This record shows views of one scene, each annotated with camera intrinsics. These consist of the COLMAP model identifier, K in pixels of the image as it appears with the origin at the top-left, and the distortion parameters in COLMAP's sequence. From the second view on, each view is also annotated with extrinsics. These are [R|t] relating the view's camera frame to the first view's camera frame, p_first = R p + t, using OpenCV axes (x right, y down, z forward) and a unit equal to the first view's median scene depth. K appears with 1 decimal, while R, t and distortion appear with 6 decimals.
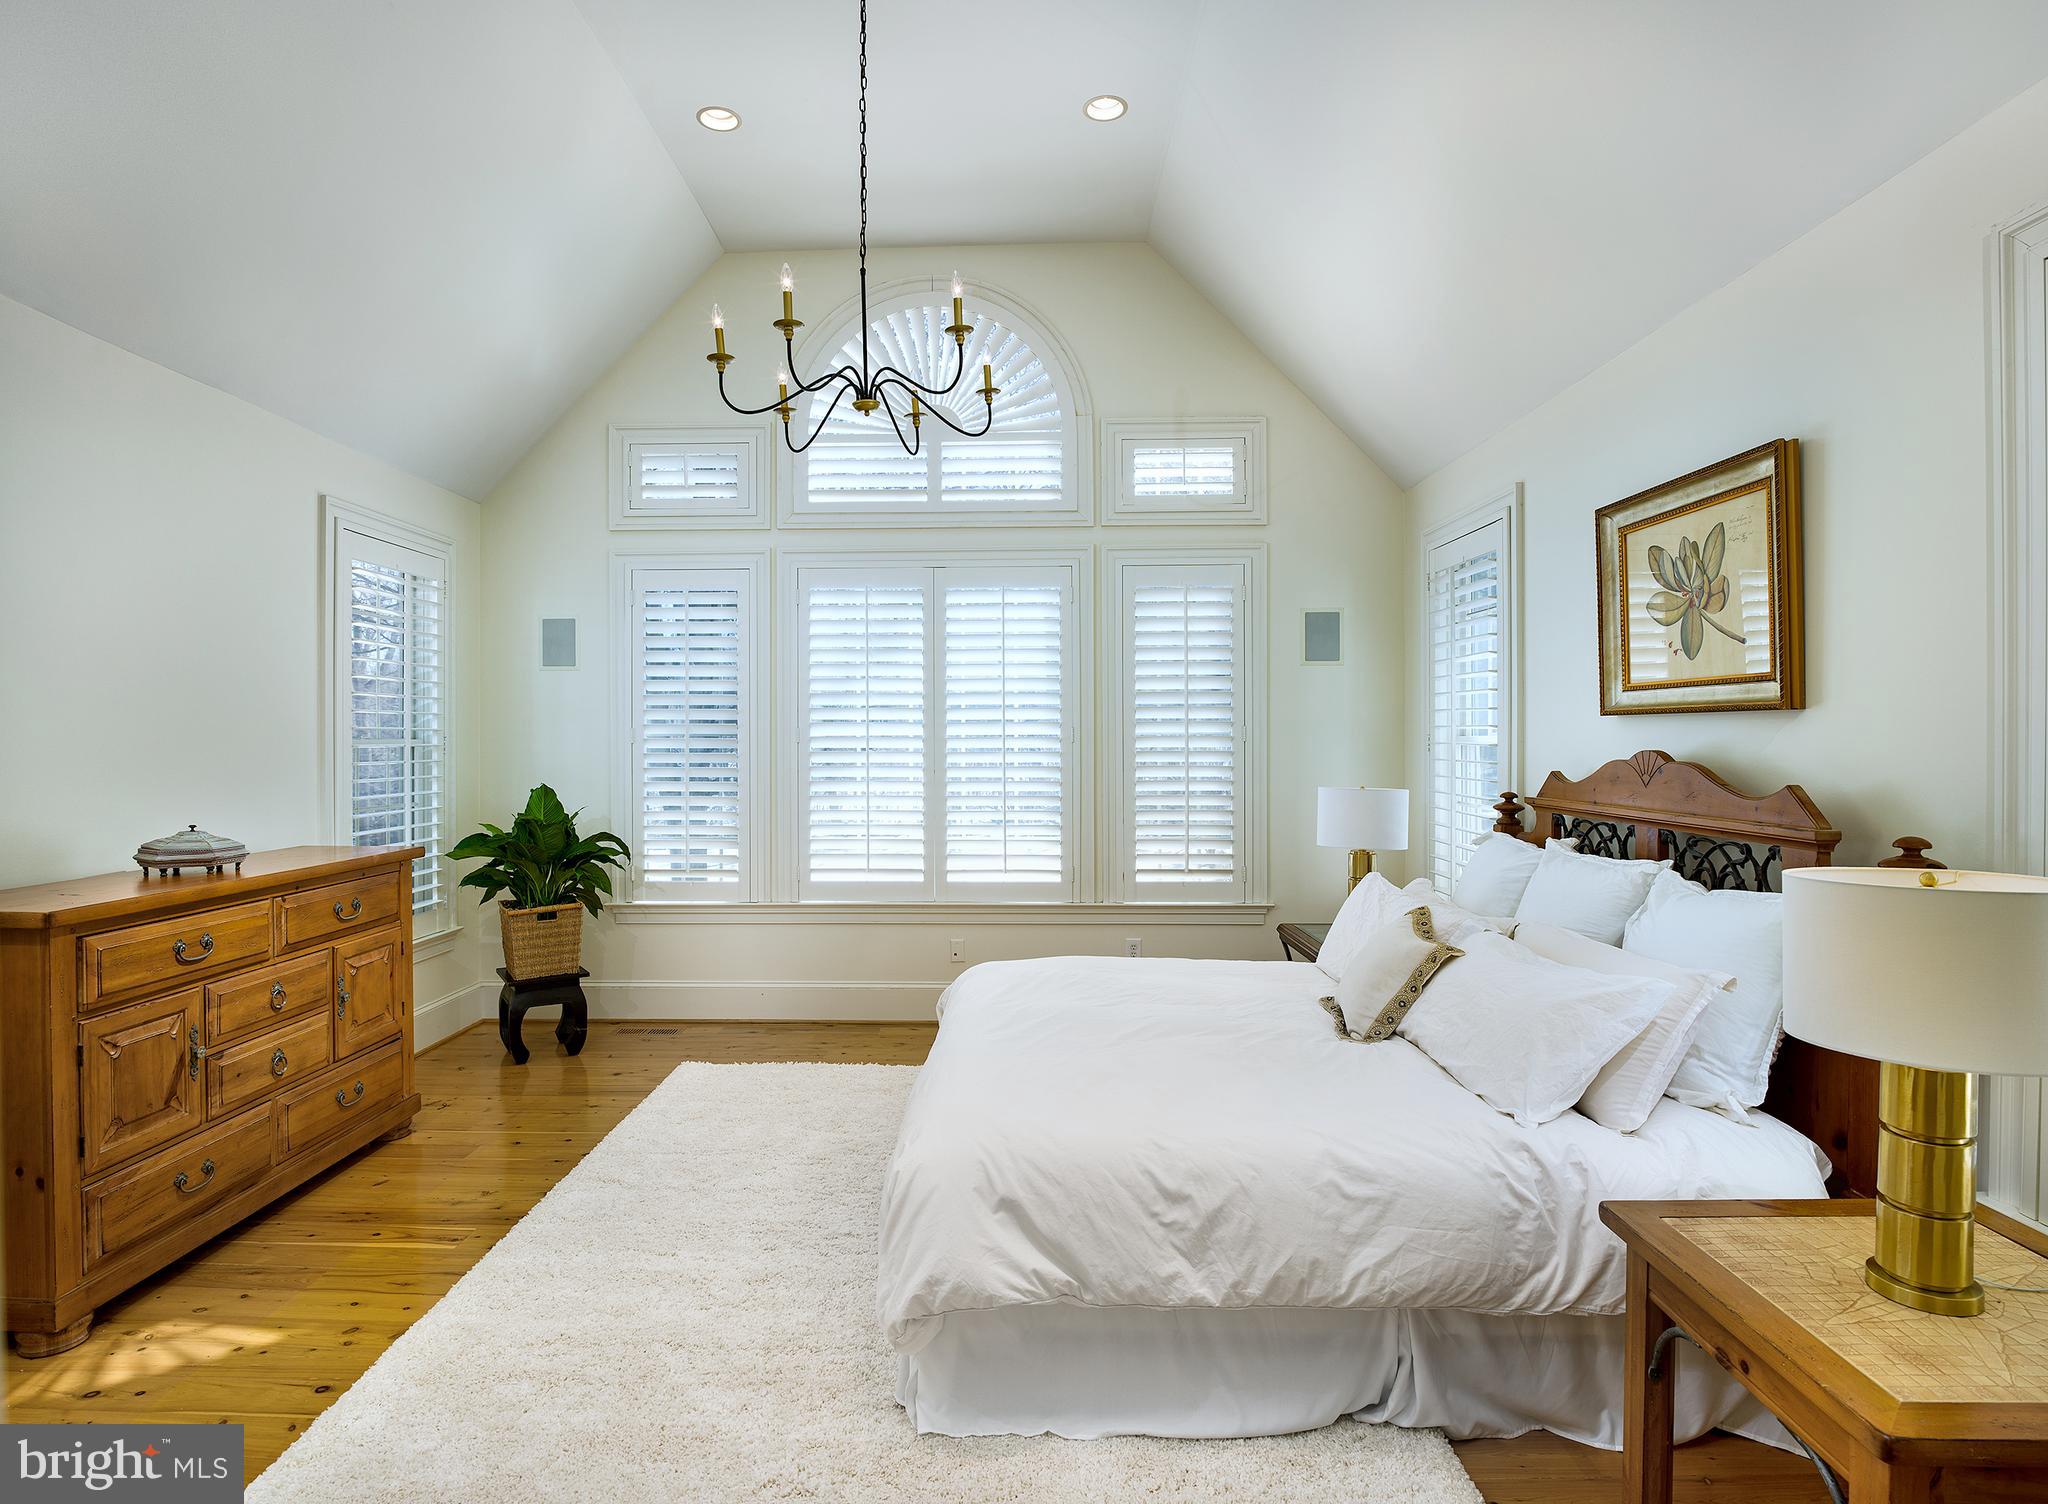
lens RADIAL K [[1079.9, 0, 1024.3], [0, 1079.9, 726.6], [0, 0, 1]] dist [-0.006837, -0.022325]
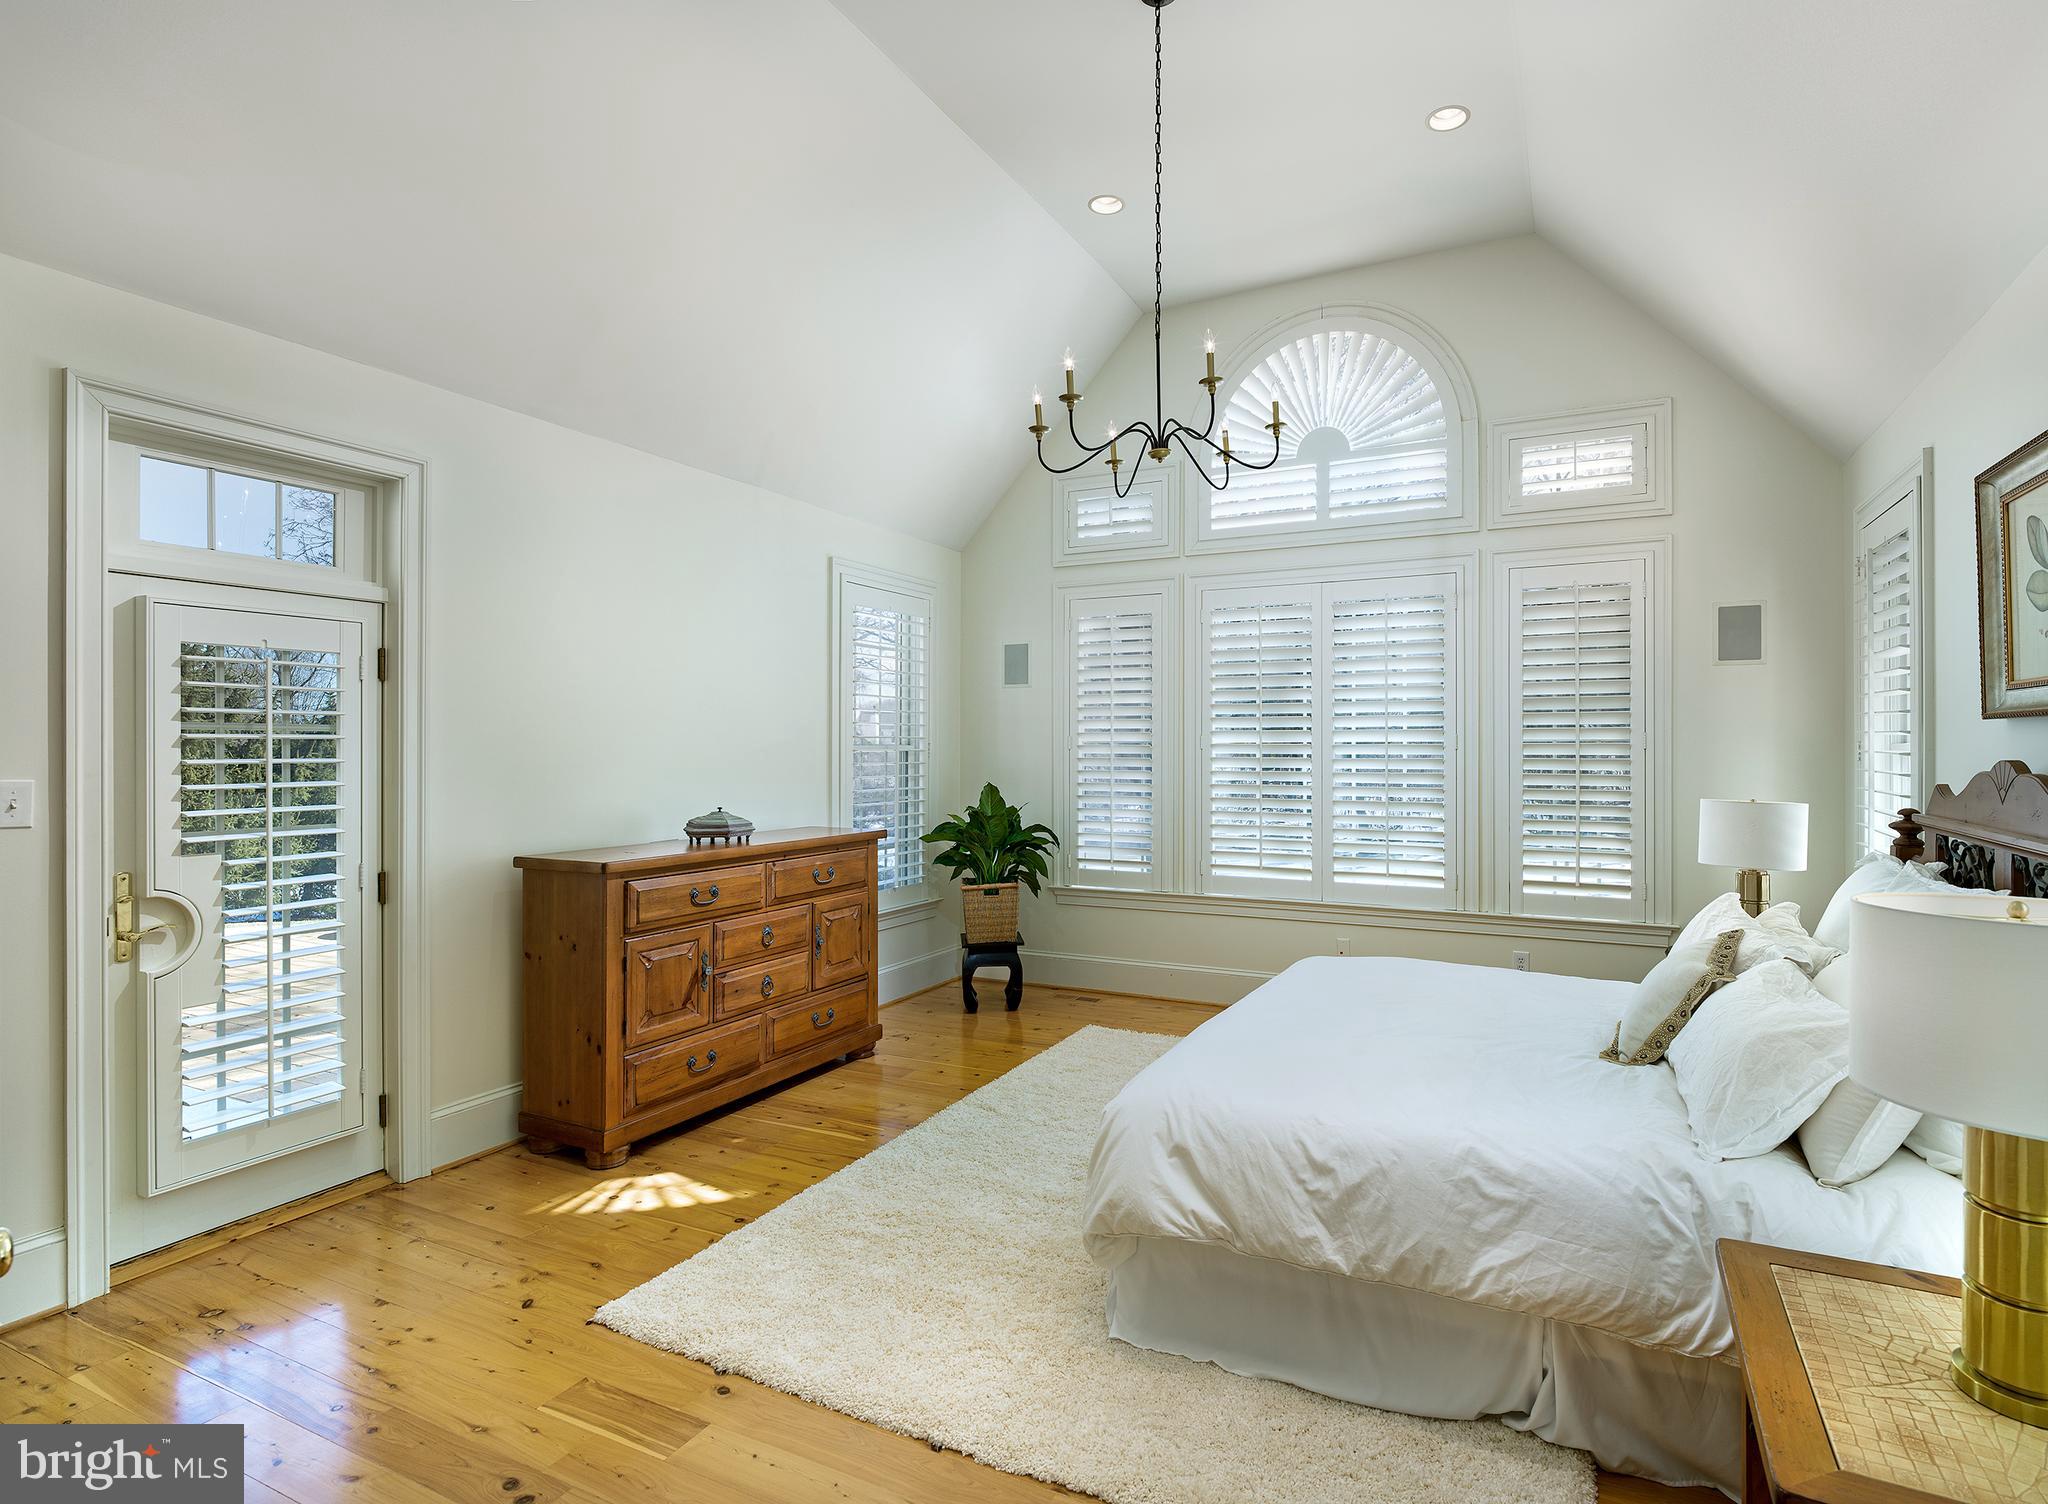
lens RADIAL K [[1083.2, 0, 1141.9], [0, 1083.2, 724.4], [0, 0, 1]] dist [0.001481, -0.017694]
pose [[0.910072, -0.006240, -0.414402, 0.314034], [0.002483, 0.999951, -0.009605, 0.000420], [0.414442, 0.007712, 0.910043, -0.049766]]
